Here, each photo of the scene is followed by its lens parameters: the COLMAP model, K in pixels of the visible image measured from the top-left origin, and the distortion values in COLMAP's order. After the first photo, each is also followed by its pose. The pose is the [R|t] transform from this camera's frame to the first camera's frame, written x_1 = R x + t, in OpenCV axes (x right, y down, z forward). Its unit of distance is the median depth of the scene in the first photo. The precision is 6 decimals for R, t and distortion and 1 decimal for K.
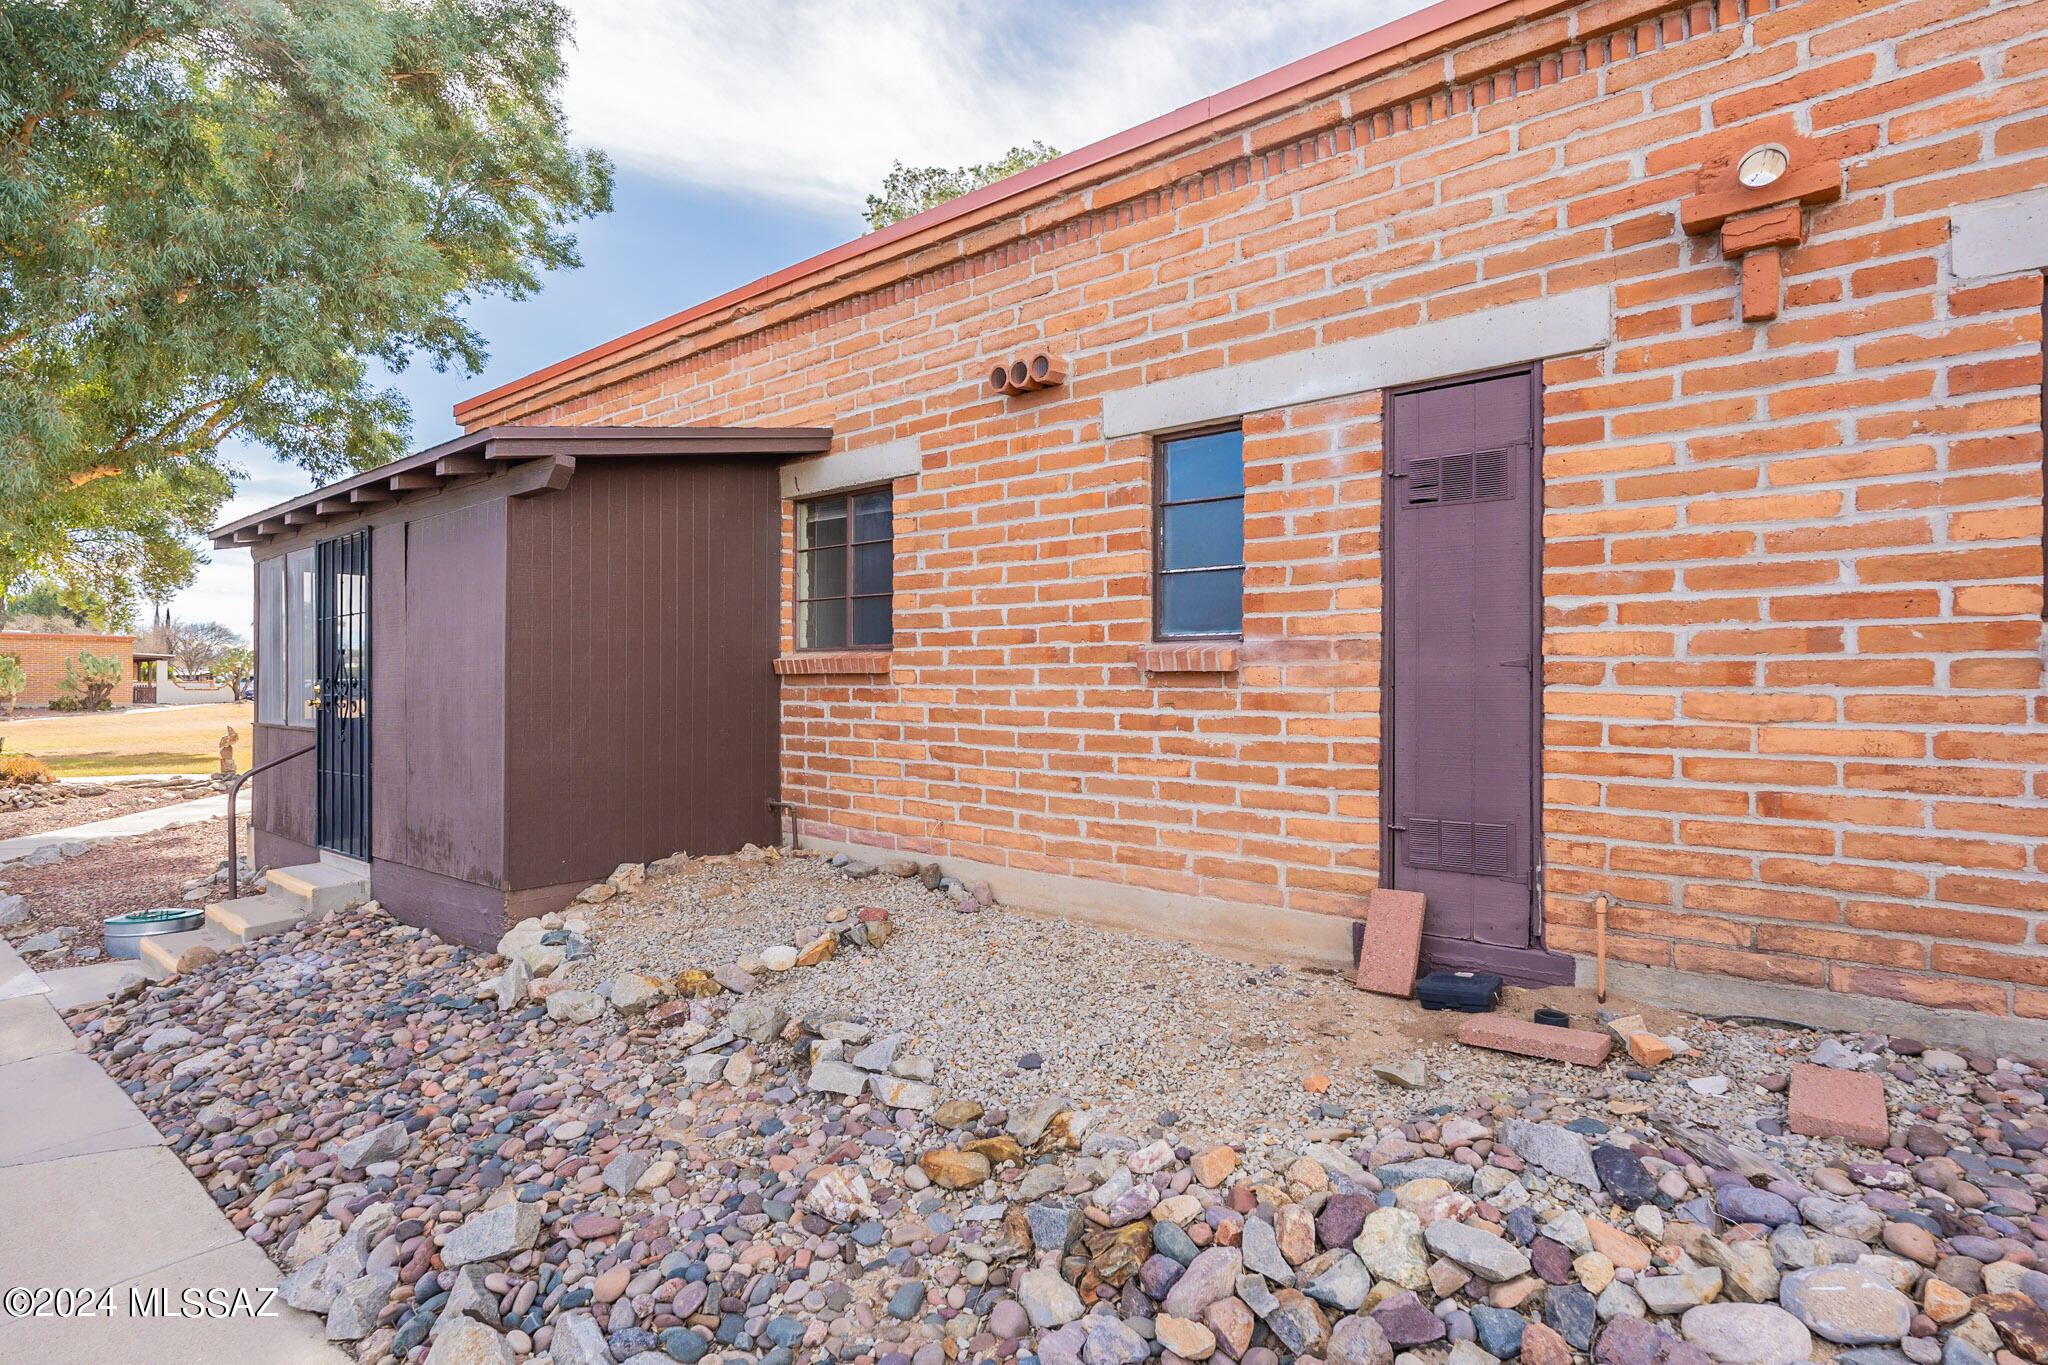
lens RADIAL K [[1026.8, 0, 1009.8], [0, 1026.8, 667.6], [0, 0, 1]] dist [0.000521, 0.000479]
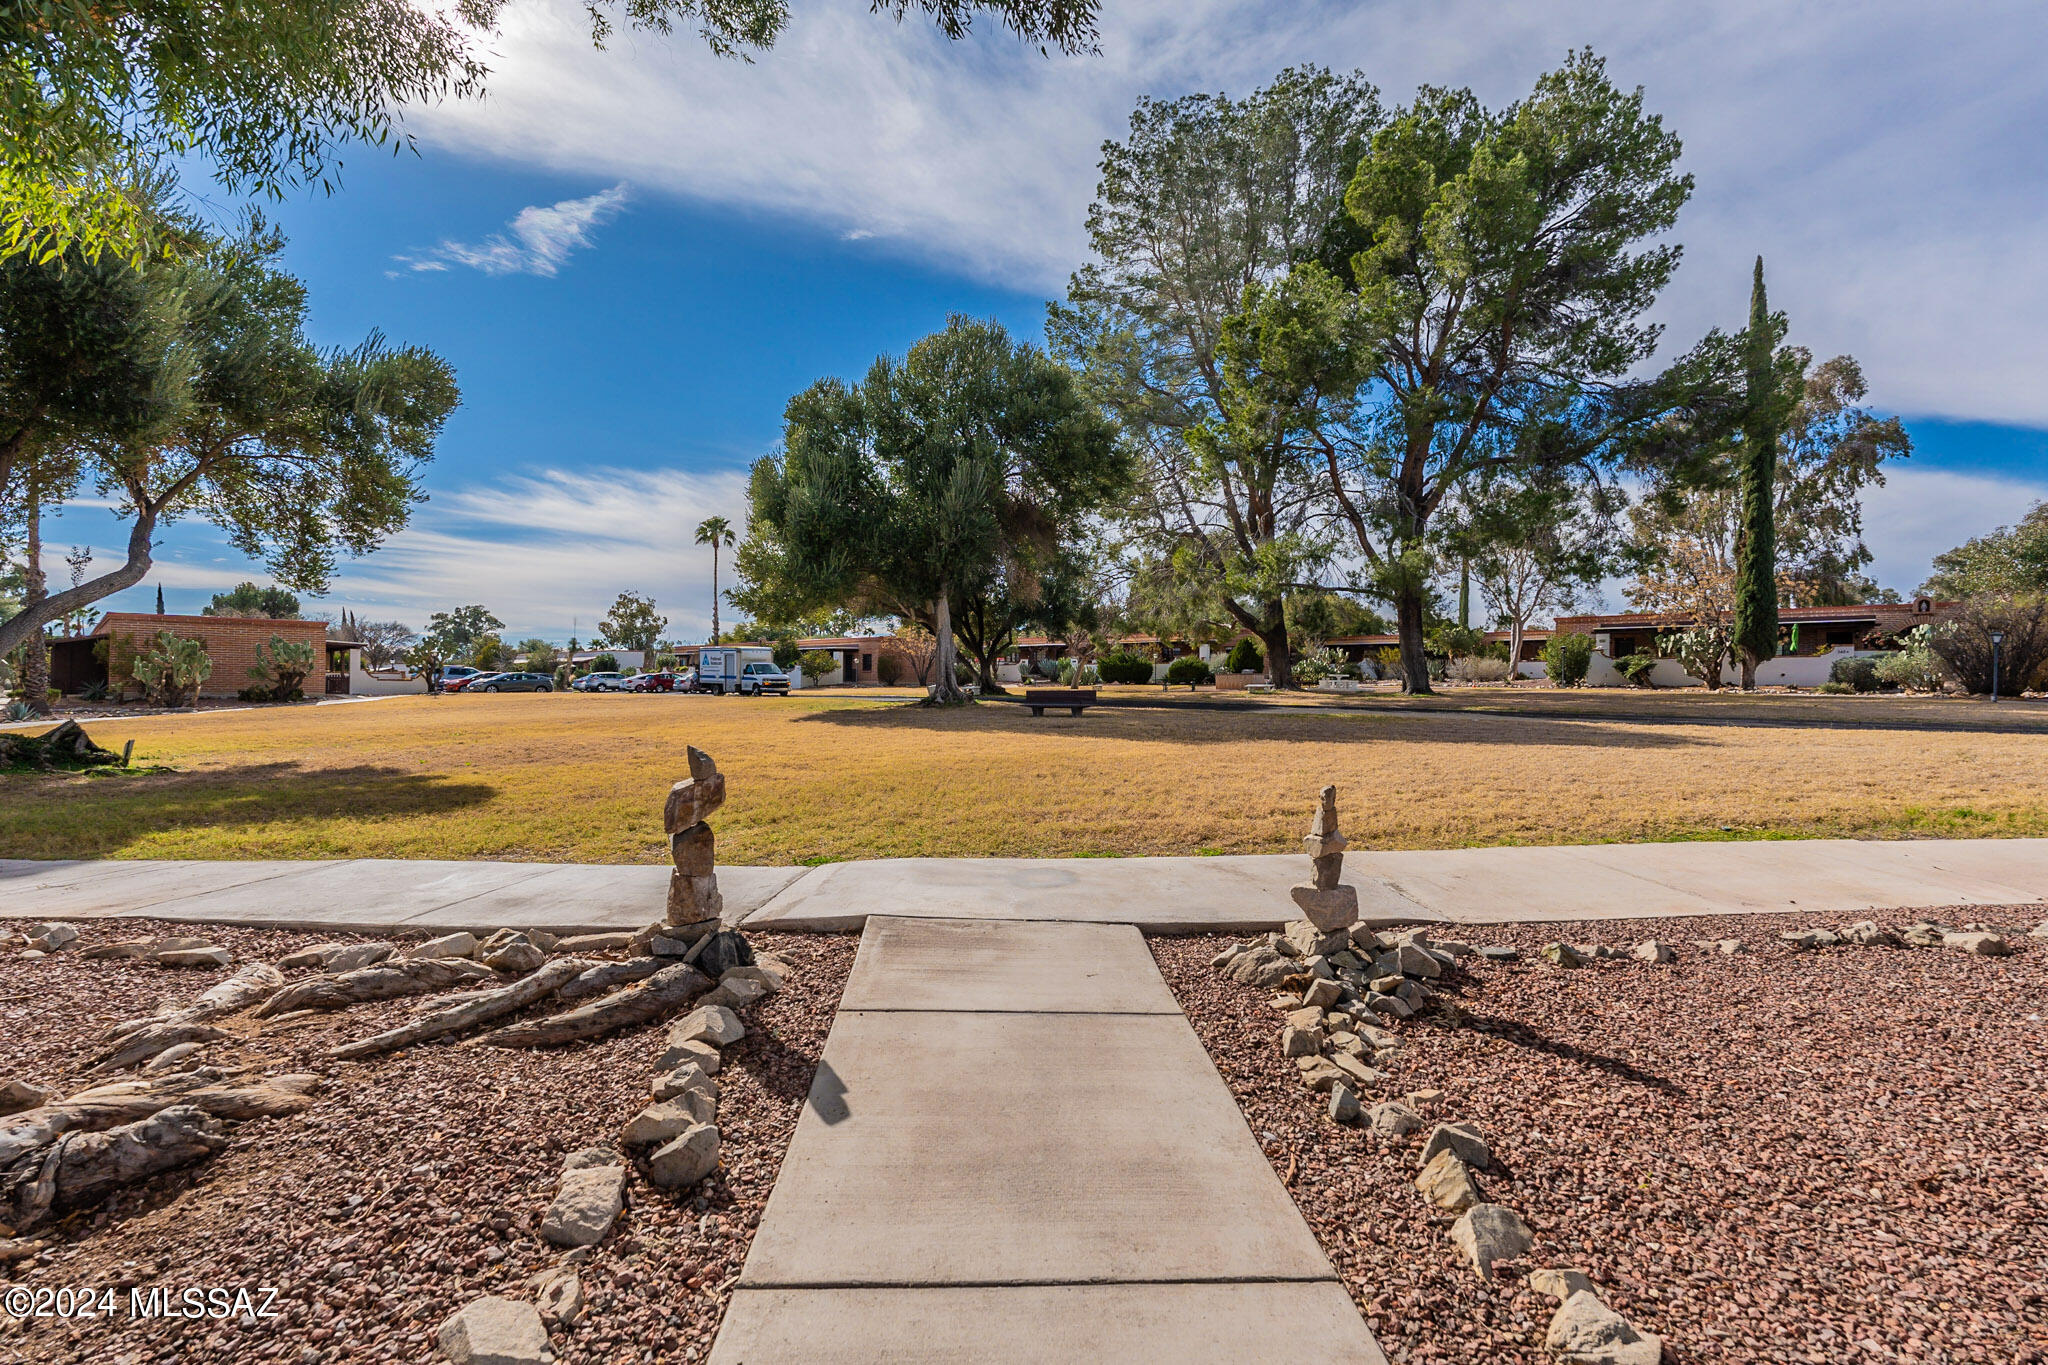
lens RADIAL K [[907.6, 0, 1024.0], [0, 907.6, 676.3], [0, 0, 1]] dist [-0.003192, 0.000039]
pose [[0.998847, 0.003576, -0.047875, -1.626010], [-0.003164, 0.999957, 0.008679, 0.086949], [0.047904, -0.008517, 0.998816, 1.875702]]
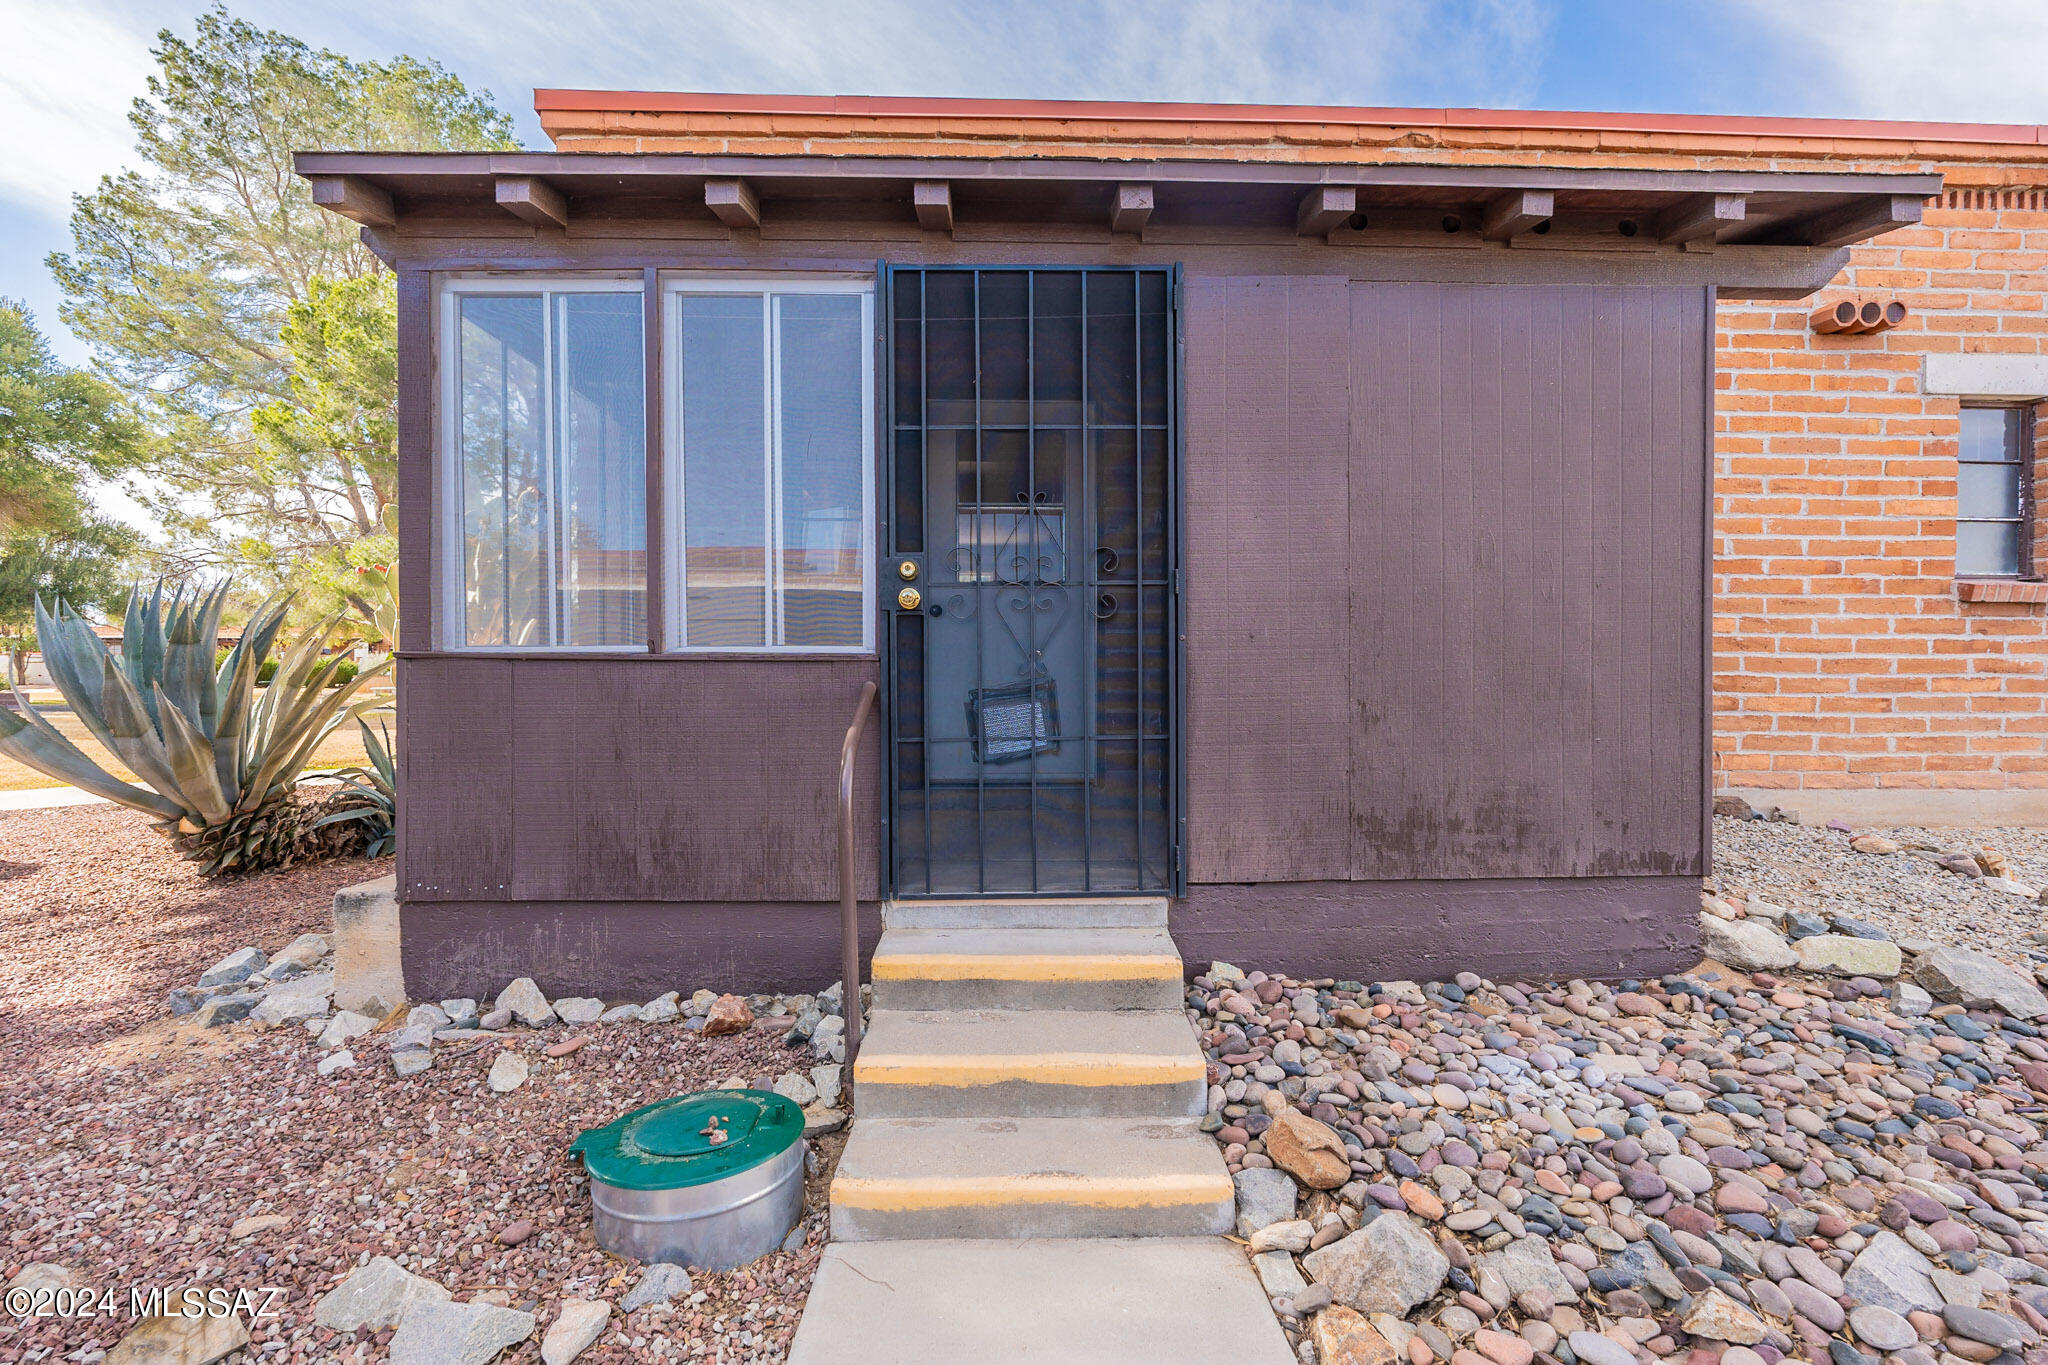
lens RADIAL K [[907.6, 0, 1008.2], [0, 907.6, 699.2], [0, 0, 1]] dist [-0.003192, 0.000039]
pose [[0.748296, -0.005215, 0.663345, -1.020941], [-0.012698, 0.999673, 0.022184, 0.078342], [-0.663244, -0.025023, 0.747985, 0.716294]]
